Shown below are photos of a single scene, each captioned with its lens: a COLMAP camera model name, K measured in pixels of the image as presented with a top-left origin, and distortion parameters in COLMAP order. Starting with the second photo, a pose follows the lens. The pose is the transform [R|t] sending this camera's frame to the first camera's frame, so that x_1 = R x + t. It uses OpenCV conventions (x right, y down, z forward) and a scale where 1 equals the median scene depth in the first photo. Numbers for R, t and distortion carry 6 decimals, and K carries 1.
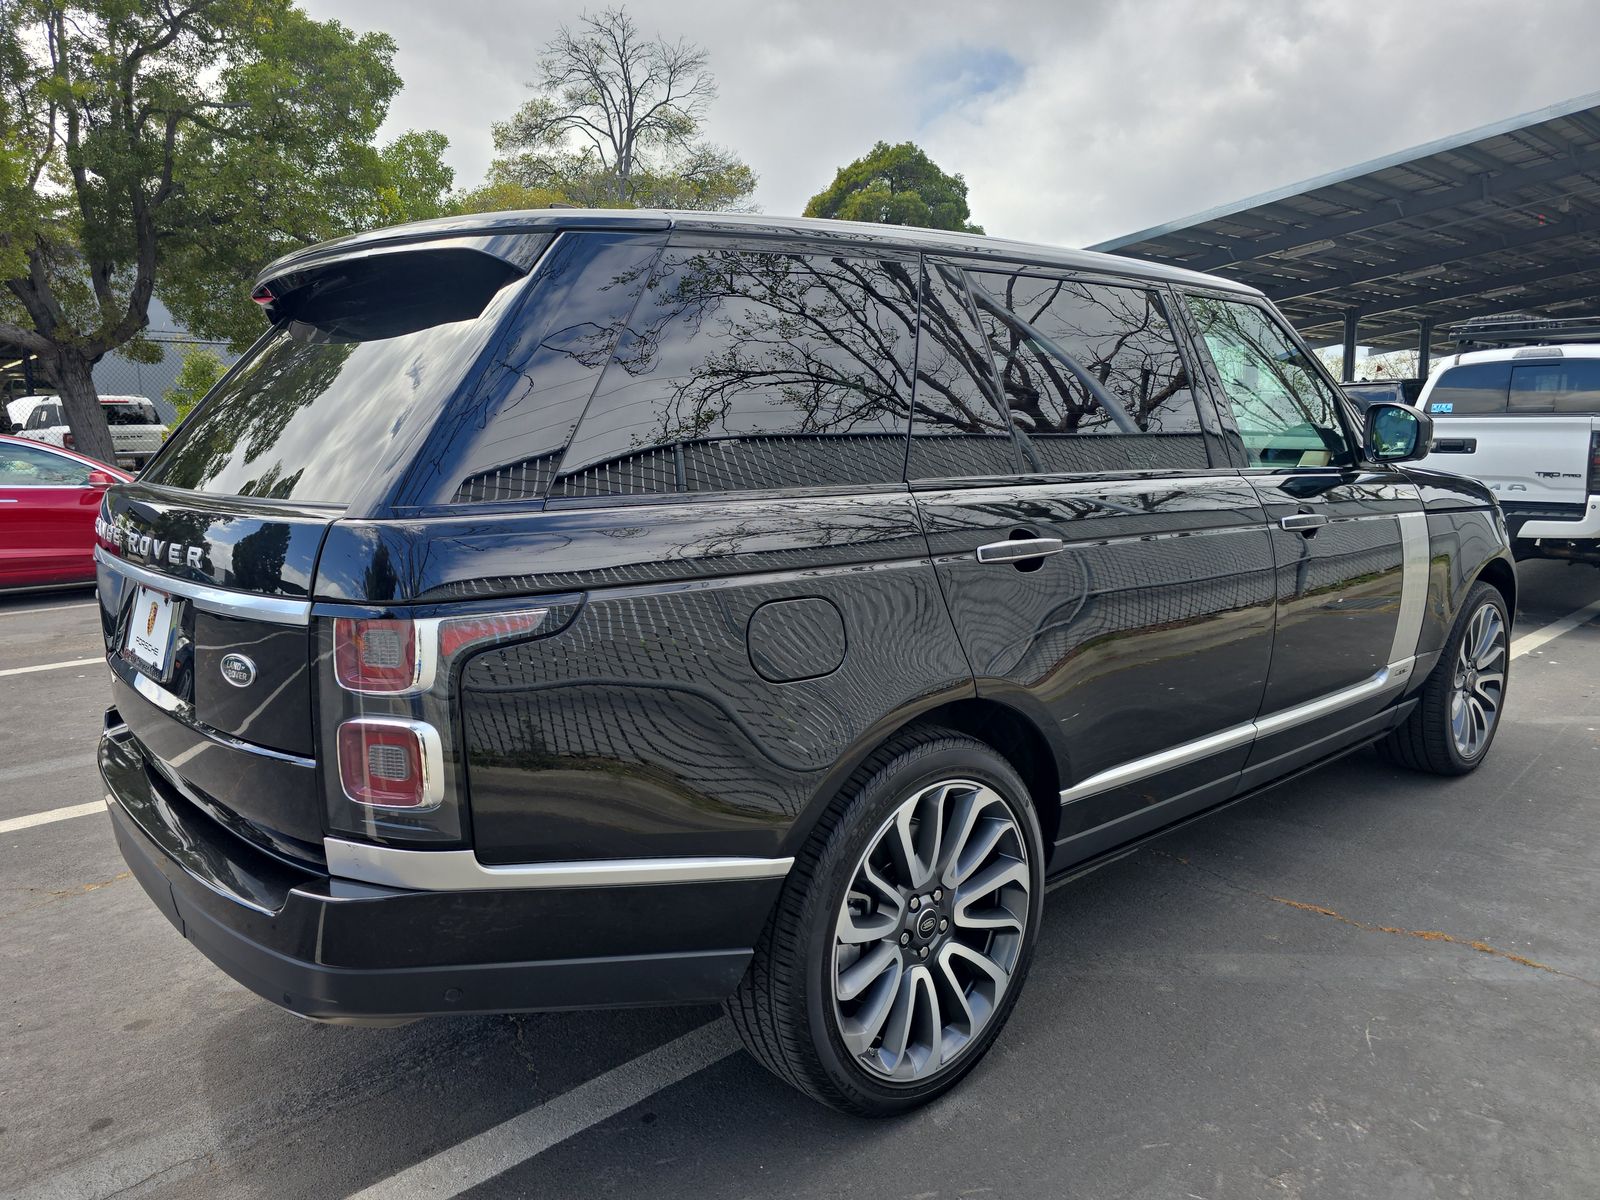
lens RADIAL K [[1087.4, 0, 794.1], [0, 1087.4, 598.9], [0, 0, 1]] dist [0.016590, -0.010445]
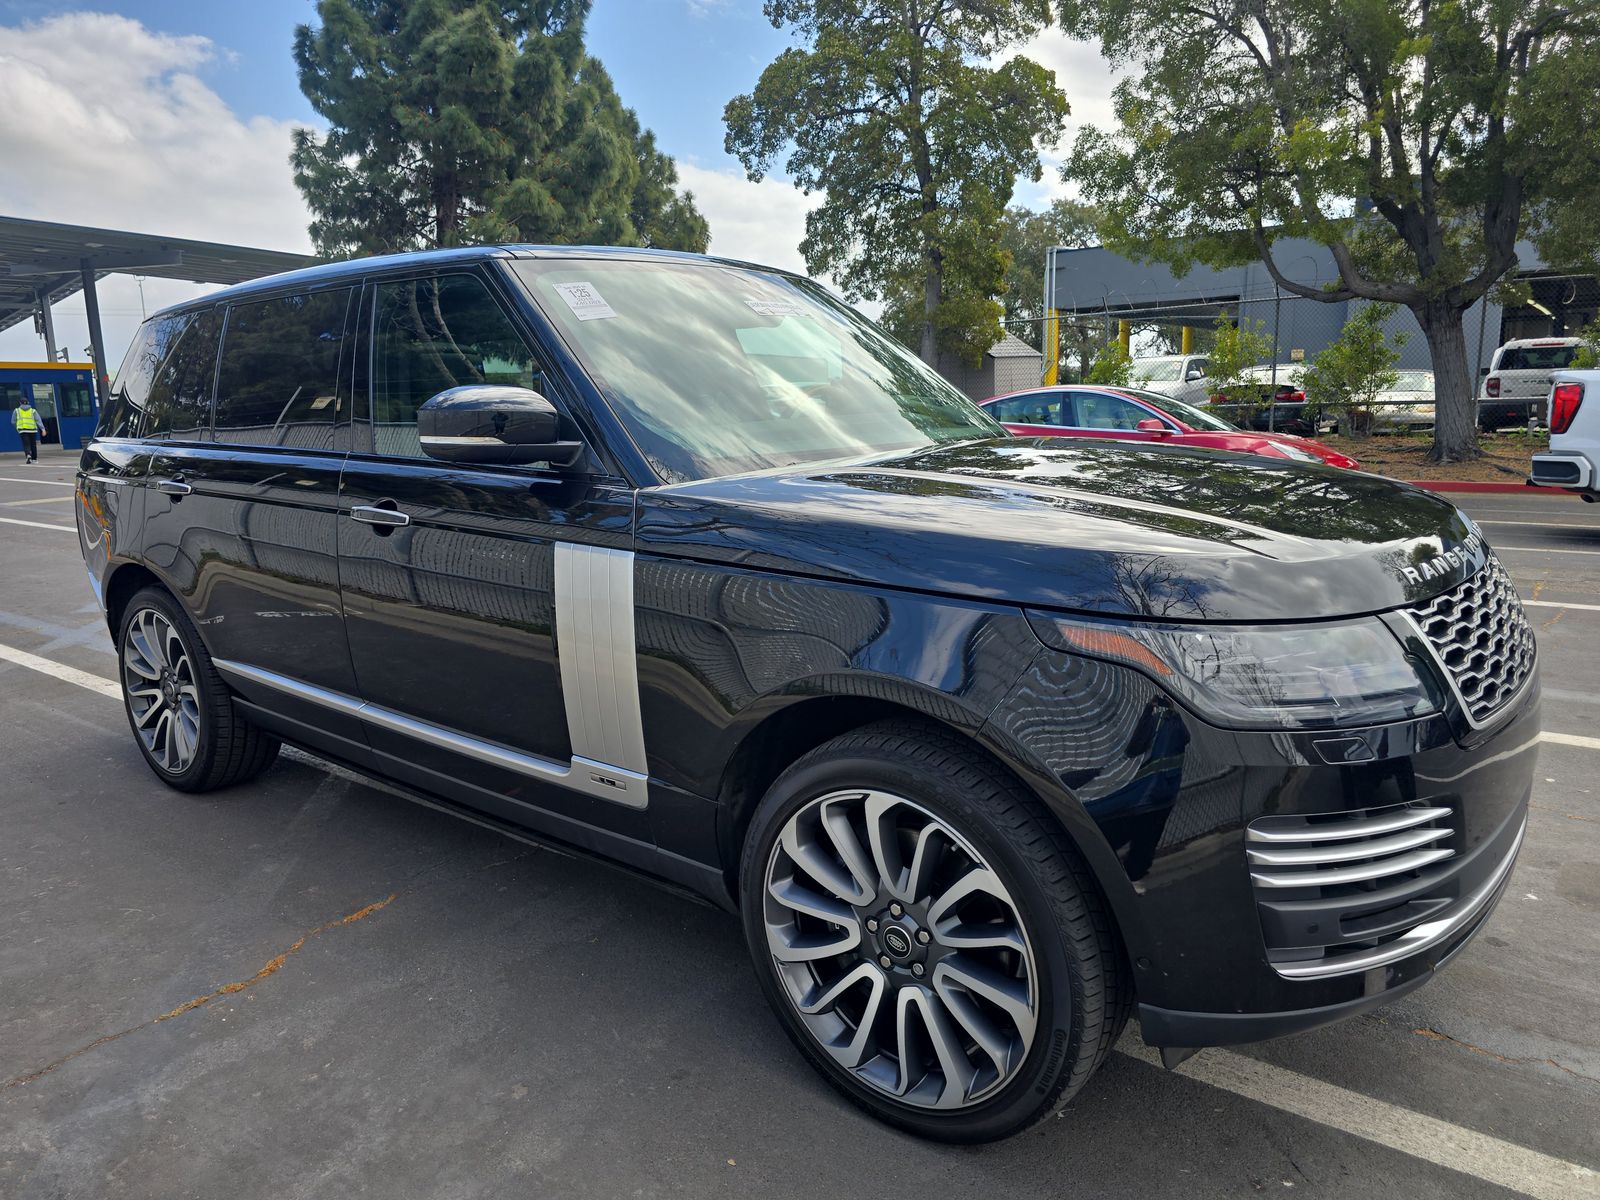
lens RADIAL K [[1087.4, 0, 798.5], [0, 1087.4, 598.1], [0, 0, 1]] dist [0.016590, -0.010445]
pose [[0.181654, 0.187528, -0.965316, 0.282597], [-0.134268, 0.977185, 0.164567, -0.039675], [0.974153, 0.099717, 0.202688, 0.228478]]
